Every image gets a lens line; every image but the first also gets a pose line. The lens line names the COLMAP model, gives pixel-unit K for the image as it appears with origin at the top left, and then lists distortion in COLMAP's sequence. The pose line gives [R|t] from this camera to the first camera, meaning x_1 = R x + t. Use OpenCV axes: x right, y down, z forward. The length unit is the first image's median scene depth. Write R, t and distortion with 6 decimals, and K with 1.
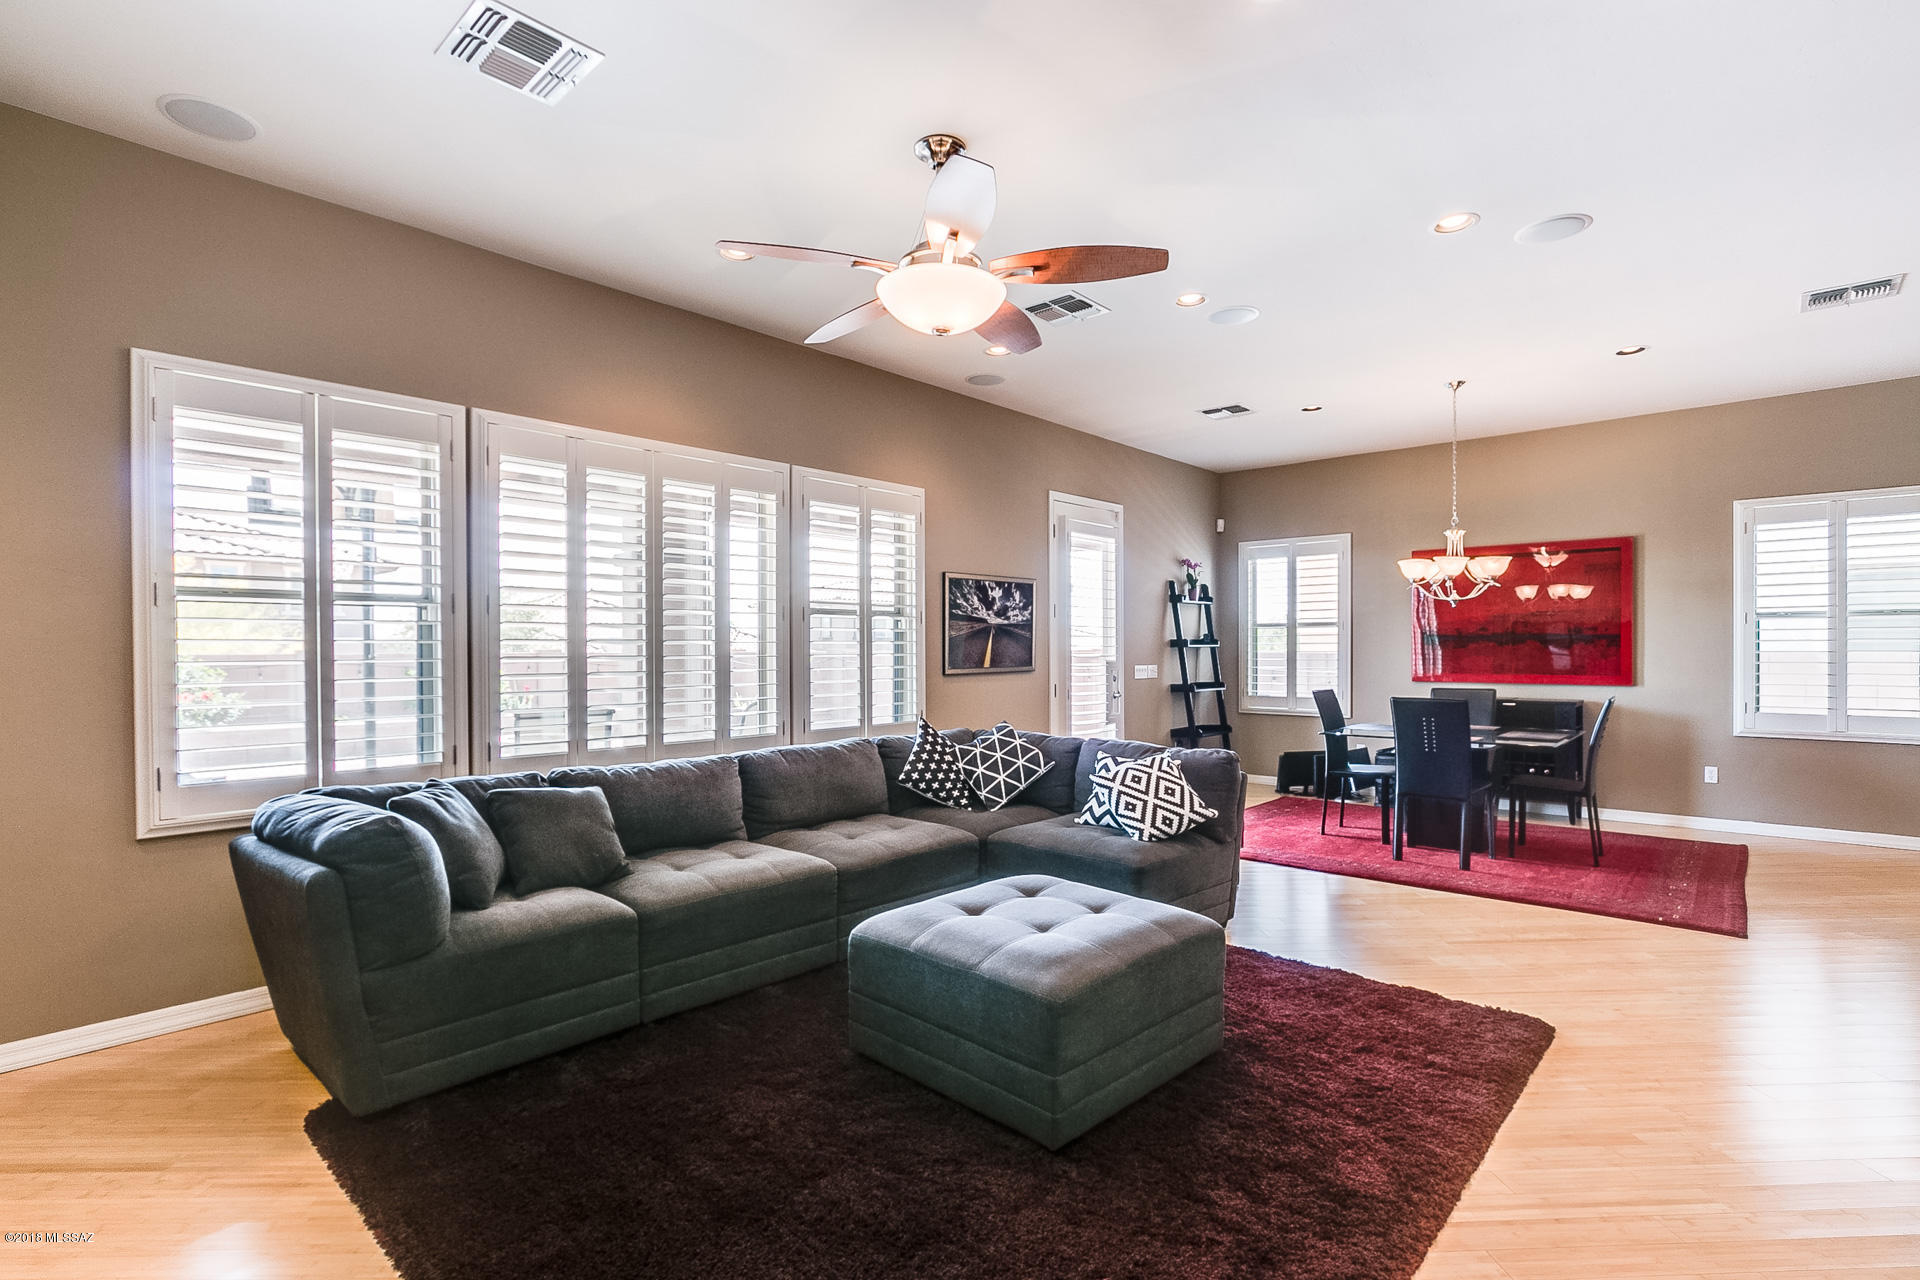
lens RADIAL K [[897.3, 0, 942.1], [0, 897.3, 653.9], [0, 0, 1]] dist [-0.016561, 0.003036]
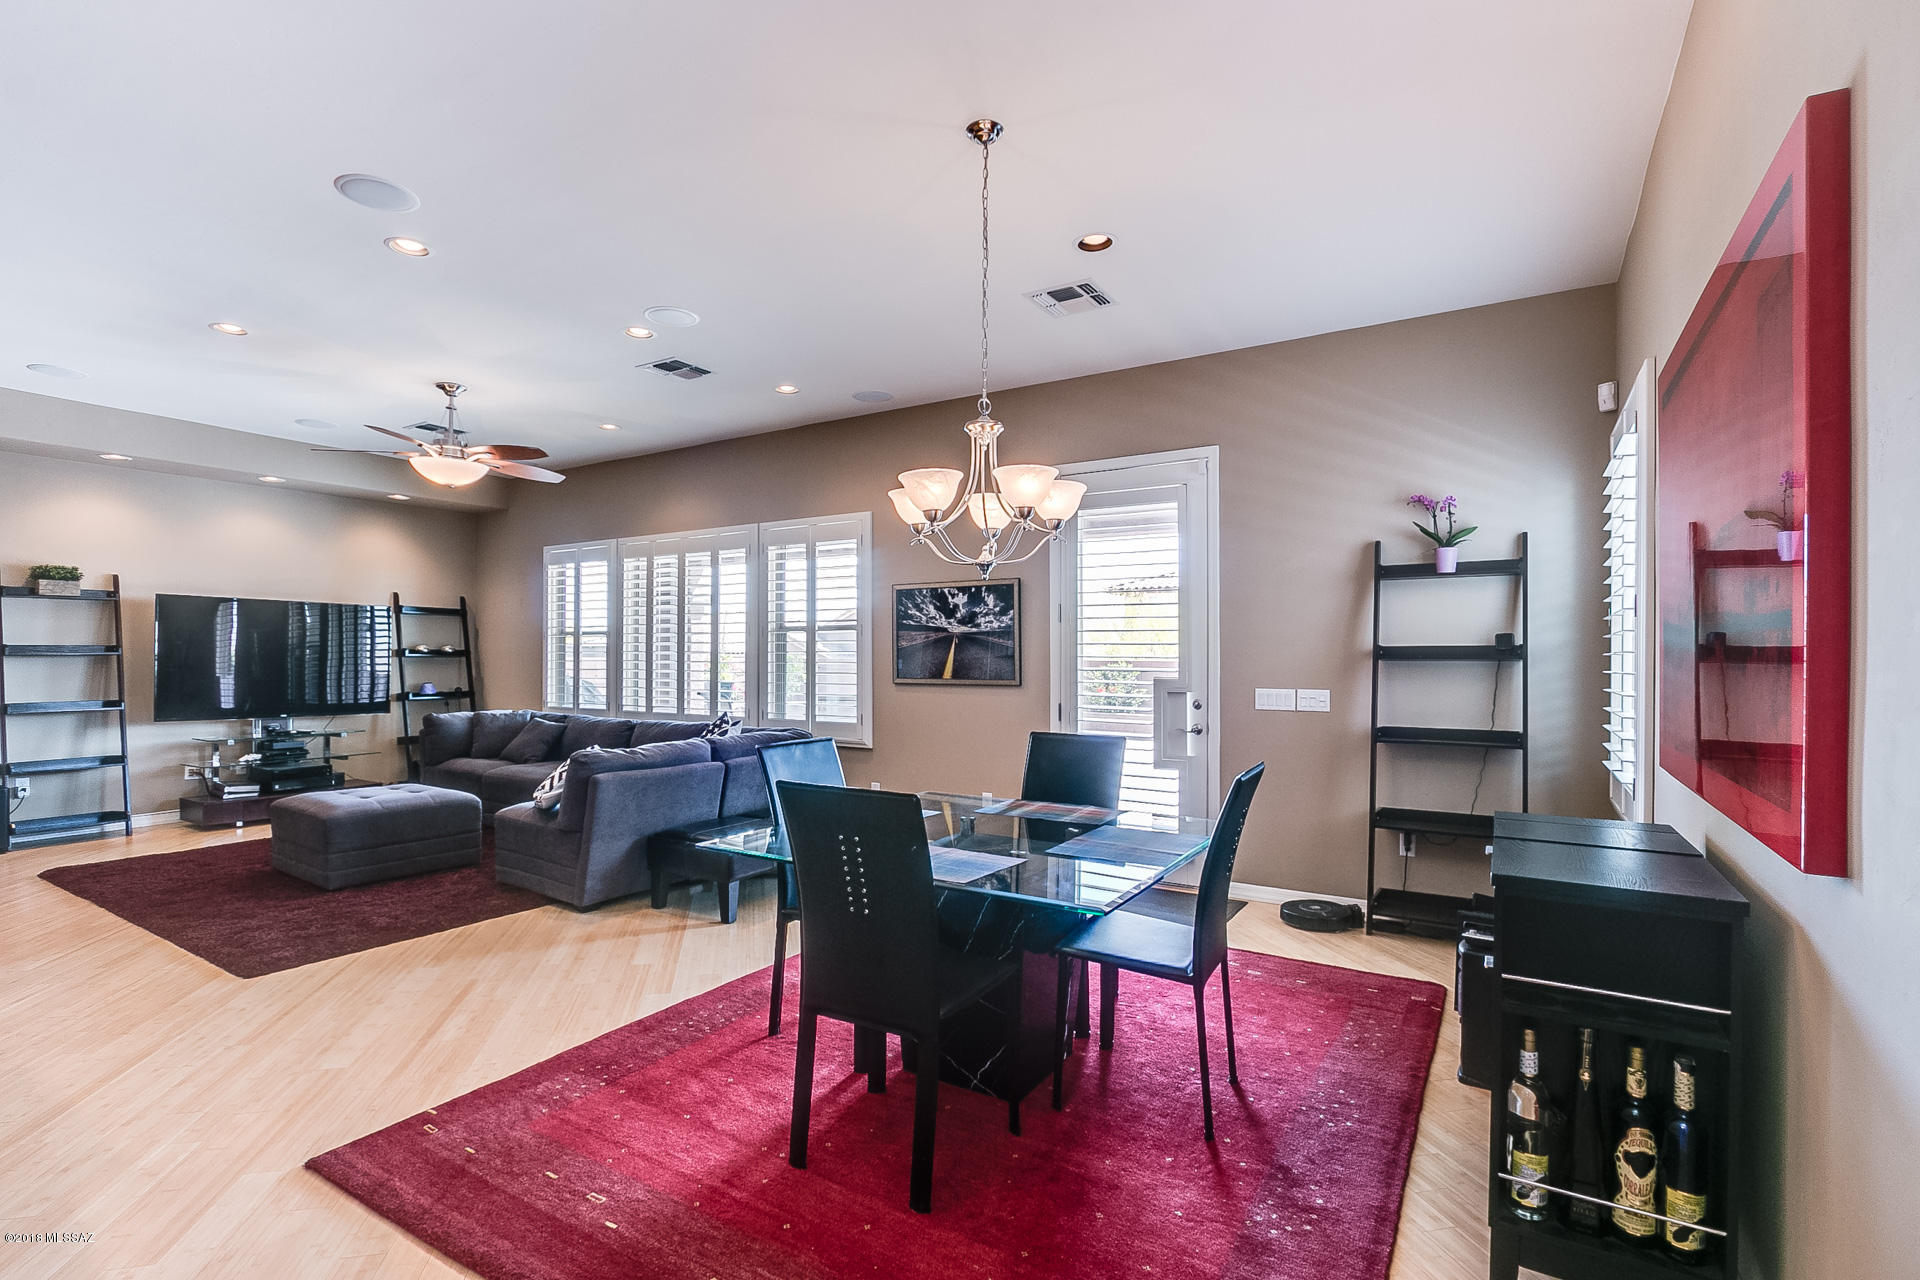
lens RADIAL K [[897.3, 0, 944.3], [0, 897.3, 653.9], [0, 0, 1]] dist [-0.016561, 0.003036]
pose [[0.178228, -0.001810, -0.983988, 0.998586], [-0.012825, 0.999909, -0.004162, -0.007386], [0.983906, 0.013362, 0.178188, 0.840976]]
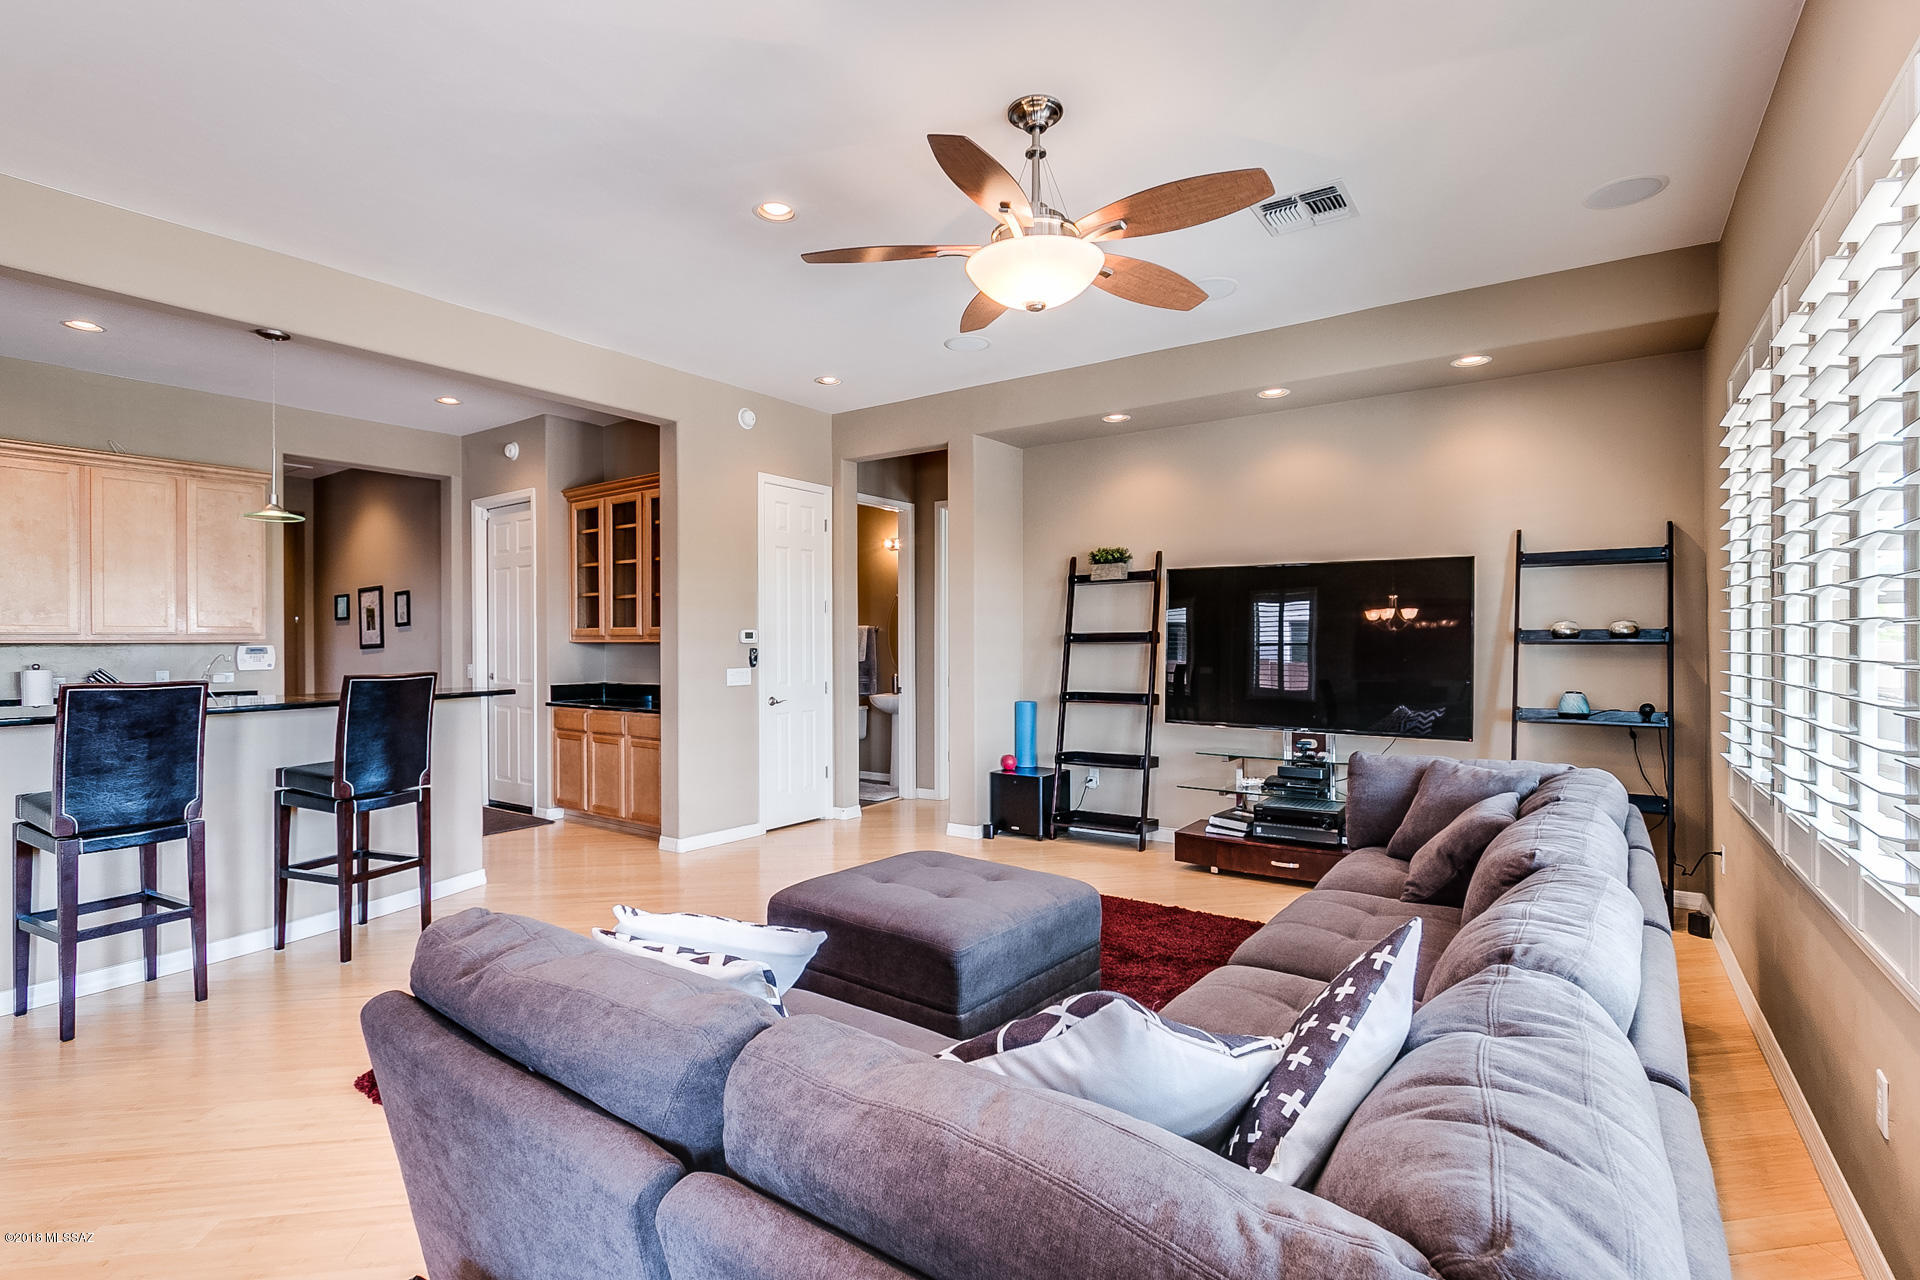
lens RADIAL K [[897.3, 0, 950.8], [0, 897.3, 642.6], [0, 0, 1]] dist [-0.016561, 0.003036]
pose [[-0.991840, 0.007229, -0.127282, 0.103464], [0.005887, 0.999923, 0.010917, -0.009385], [0.127351, 0.010079, -0.991806, 0.964232]]
